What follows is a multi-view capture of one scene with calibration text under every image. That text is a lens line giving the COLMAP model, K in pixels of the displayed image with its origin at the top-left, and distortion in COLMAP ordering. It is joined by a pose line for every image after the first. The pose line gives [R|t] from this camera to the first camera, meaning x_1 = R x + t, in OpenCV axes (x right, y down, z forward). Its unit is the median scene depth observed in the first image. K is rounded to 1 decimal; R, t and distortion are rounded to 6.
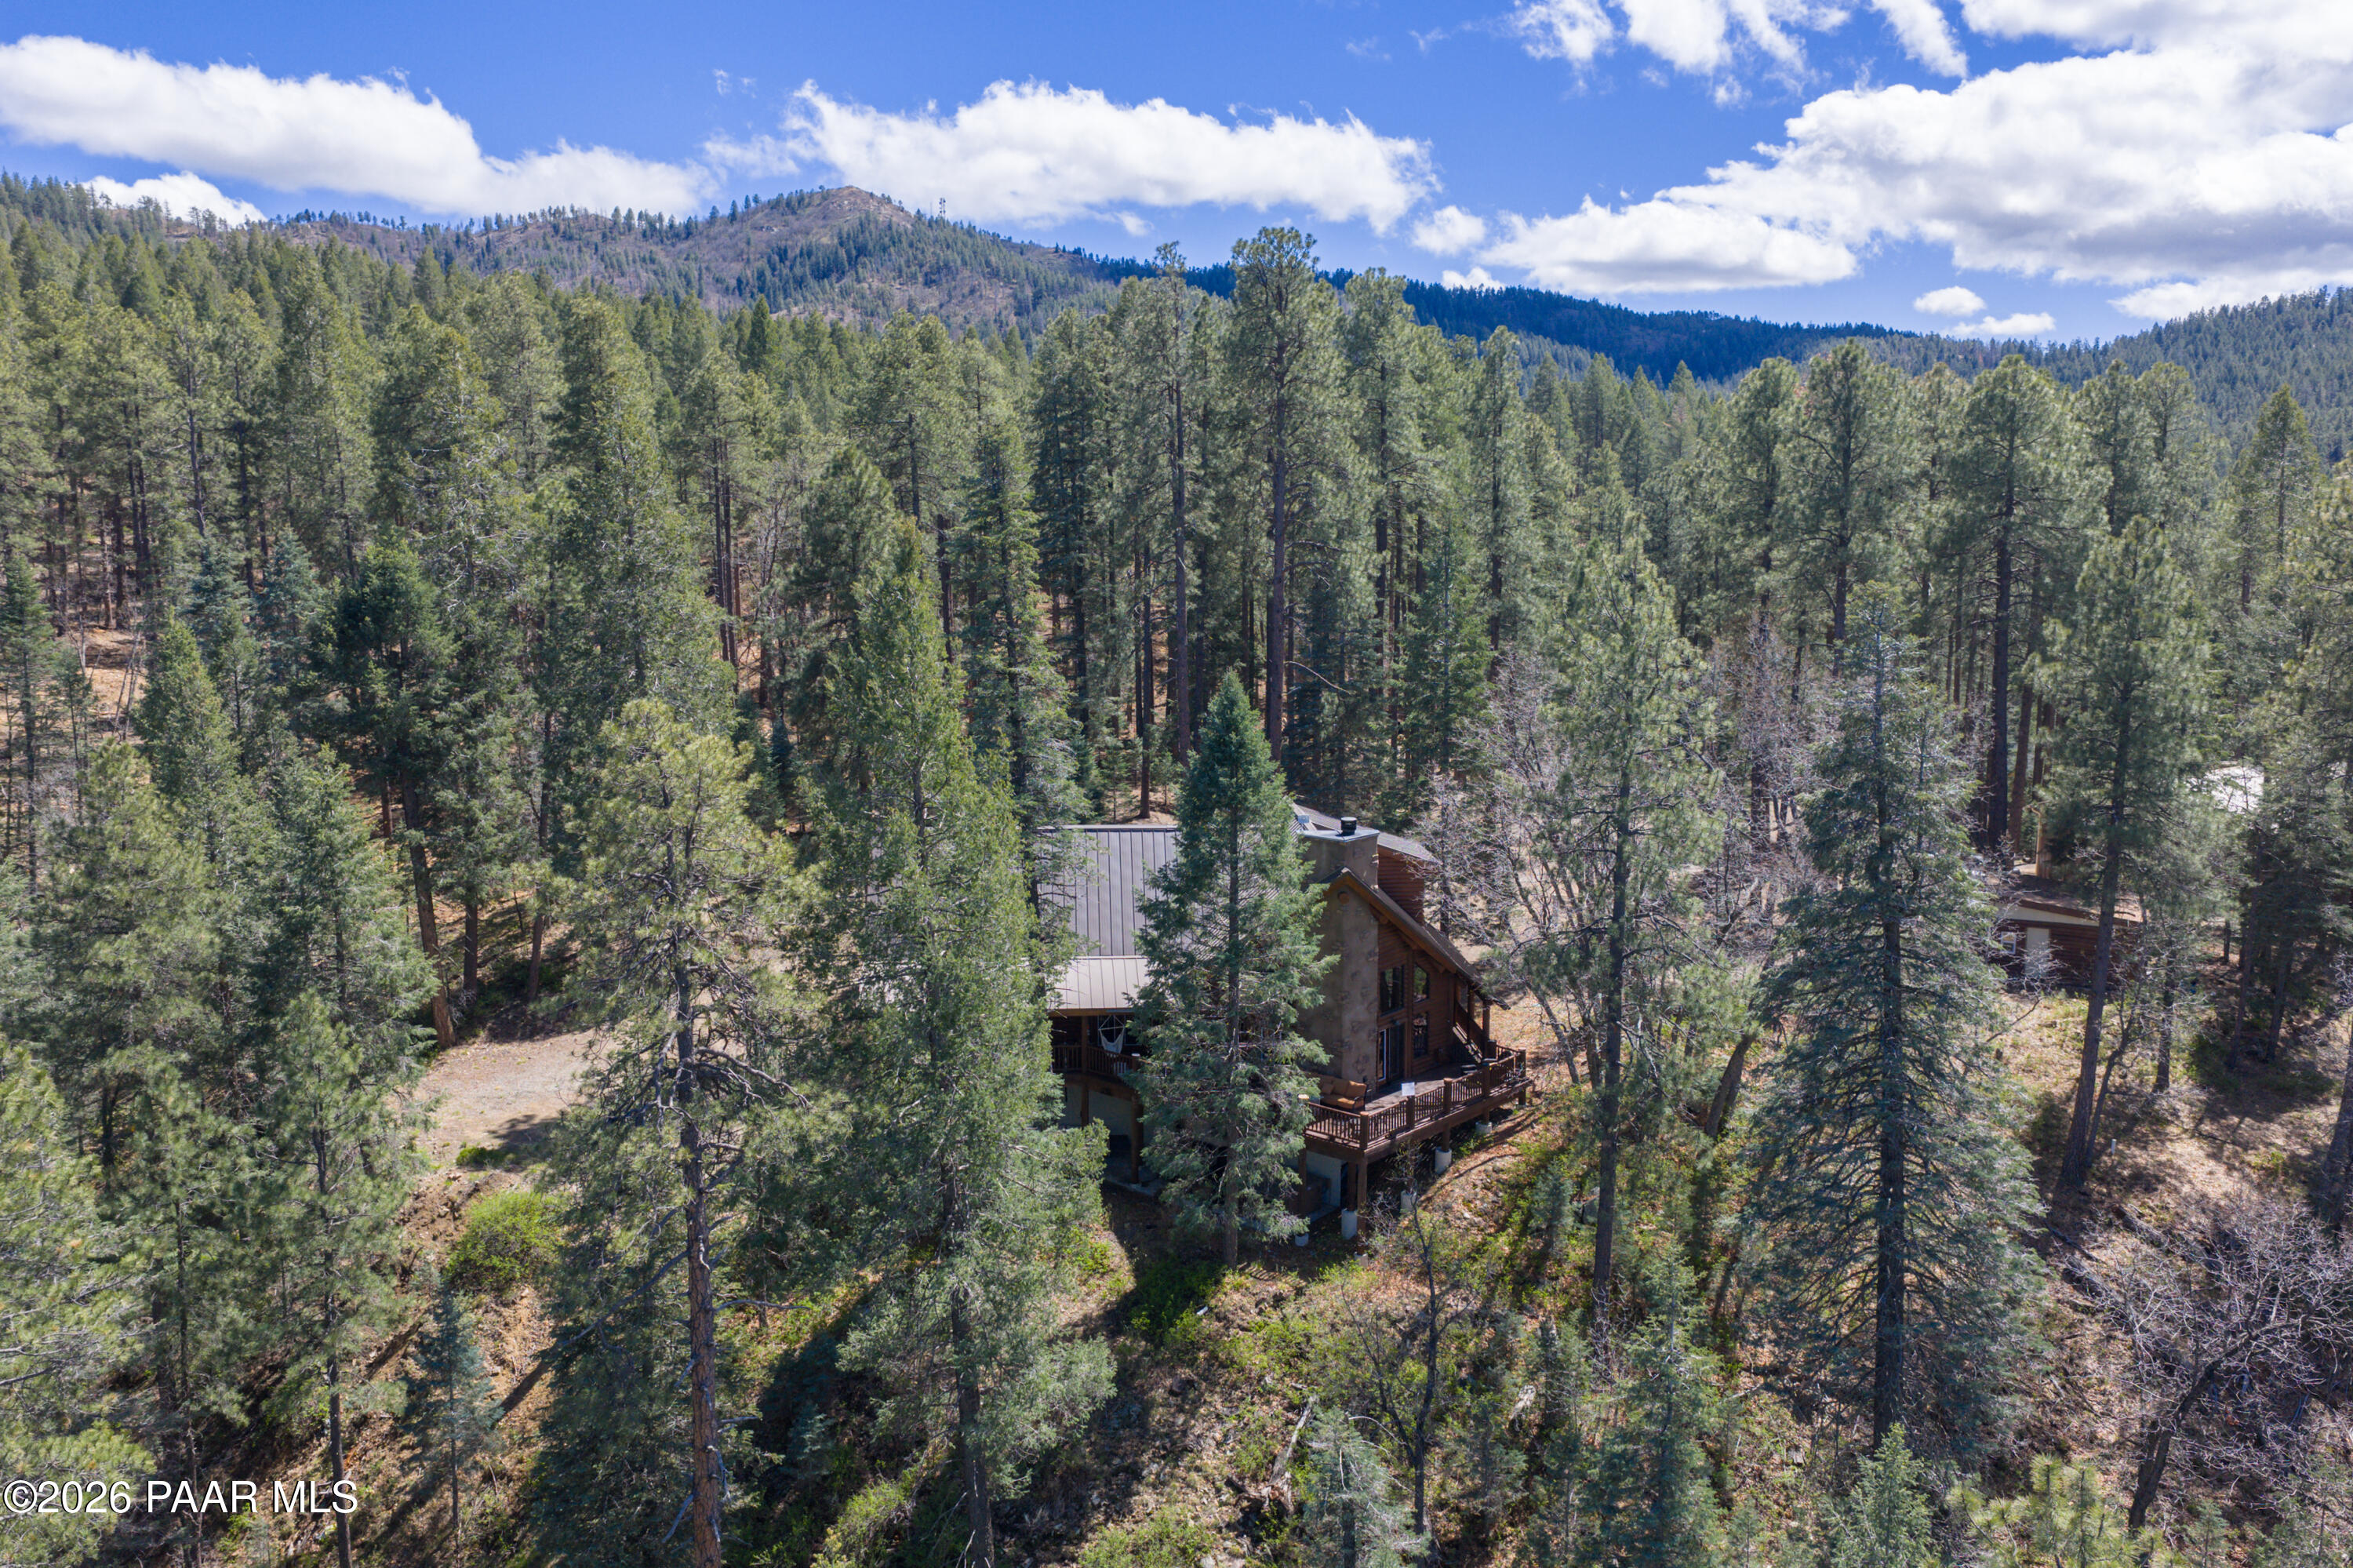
lens RADIAL K [[1883.3, 0, 1176.5], [0, 1883.3, 784.0], [0, 0, 1]] dist [0.000979, -0.005904]
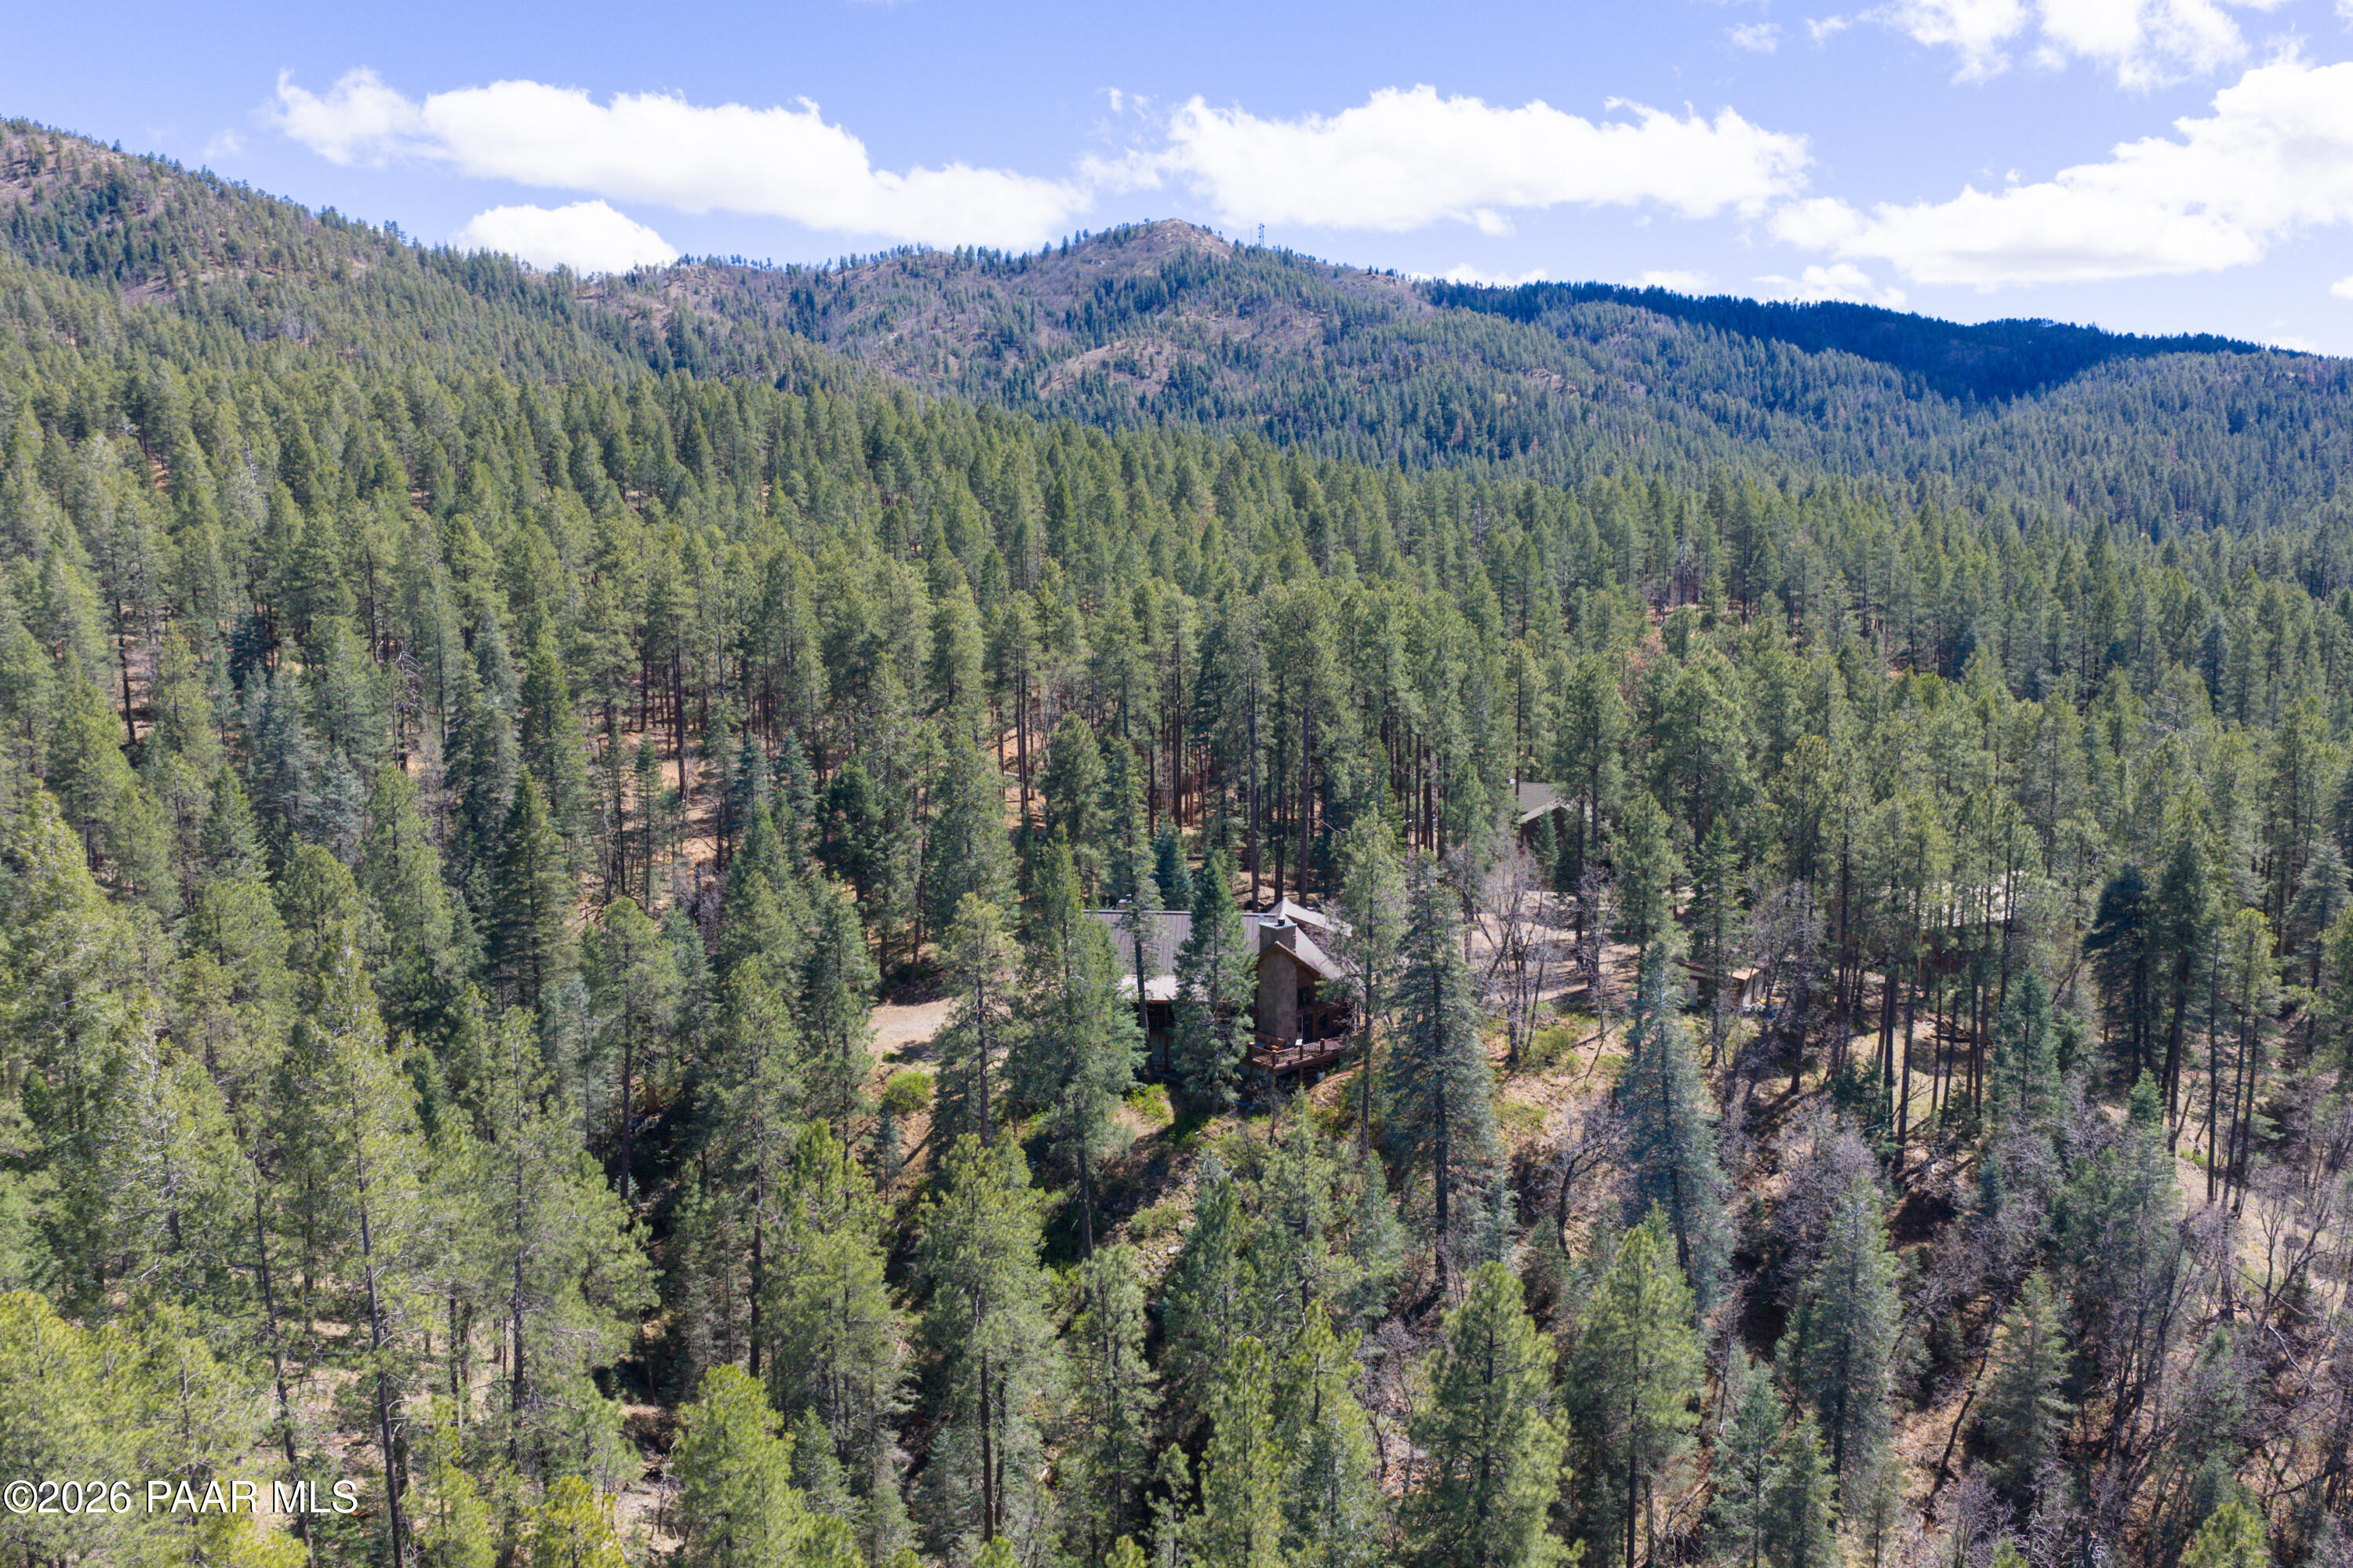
lens RADIAL K [[1881.0, 0, 1176.5], [0, 1881.0, 784.0], [0, 0, 1]] dist [0.039131, 0.000064]
pose [[0.985766, 0.023156, -0.166520, 0.274222], [-0.022791, 0.999732, 0.004101, -0.118746], [0.166570, -0.000248, 0.986030, -0.972223]]
